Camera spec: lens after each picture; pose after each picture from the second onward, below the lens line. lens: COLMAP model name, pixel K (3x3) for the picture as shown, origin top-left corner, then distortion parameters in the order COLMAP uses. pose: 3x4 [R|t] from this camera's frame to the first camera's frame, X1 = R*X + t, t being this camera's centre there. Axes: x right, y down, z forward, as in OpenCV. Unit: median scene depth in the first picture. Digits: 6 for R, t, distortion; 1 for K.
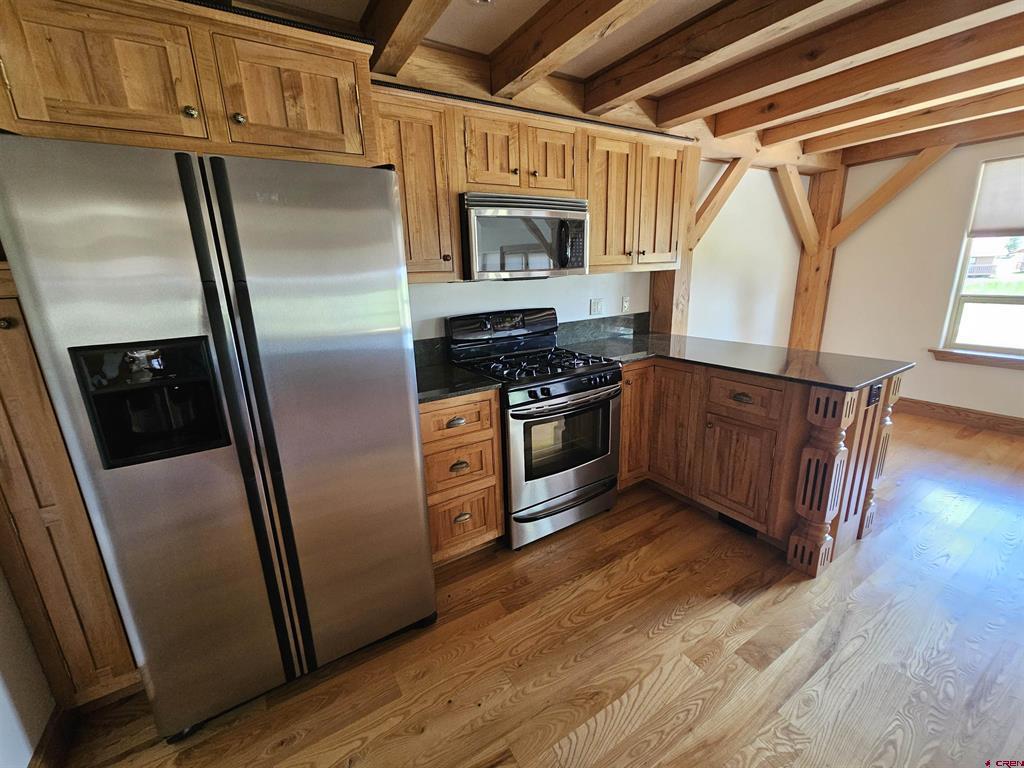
lens RADIAL K [[423.0, 0, 504.5], [0, 423.0, 383.5], [0, 0, 1]] dist [-0.000436, -0.000253]
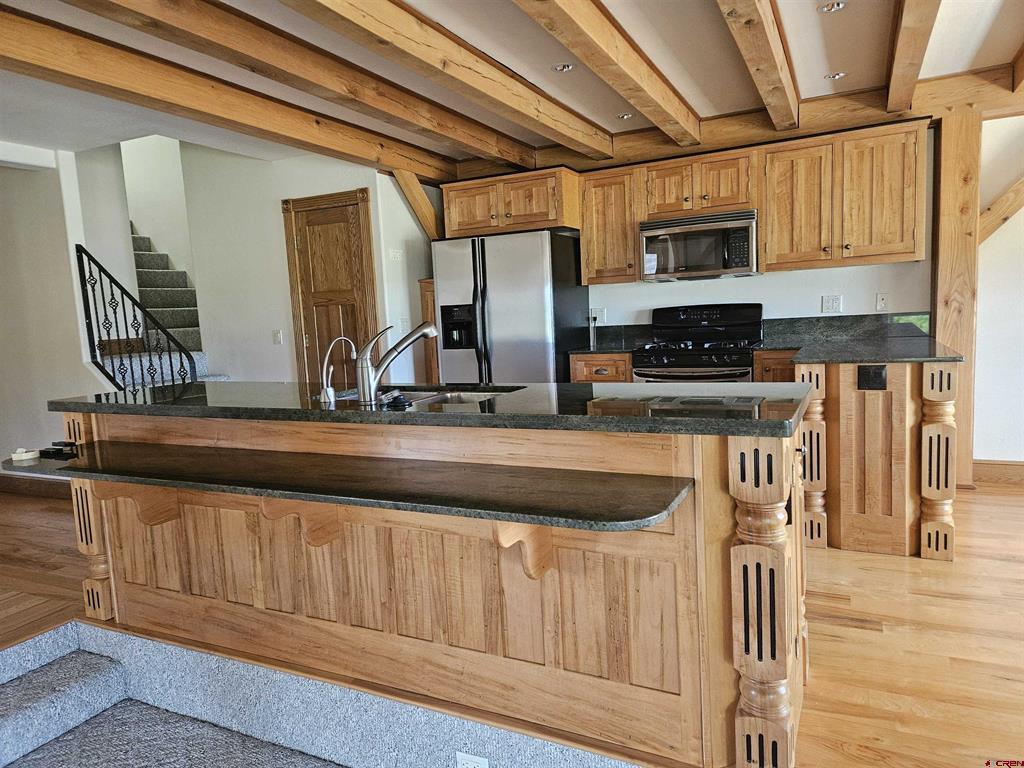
lens RADIAL K [[682.8, 0, 512.7], [0, 682.8, 385.0], [0, 0, 1]] dist [0.080062, -0.062899]
pose [[0.530450, 0.103033, -0.841431, 1.654357], [-0.187759, 0.982213, 0.001906, 0.176851], [0.826662, 0.156975, 0.540361, -0.547178]]
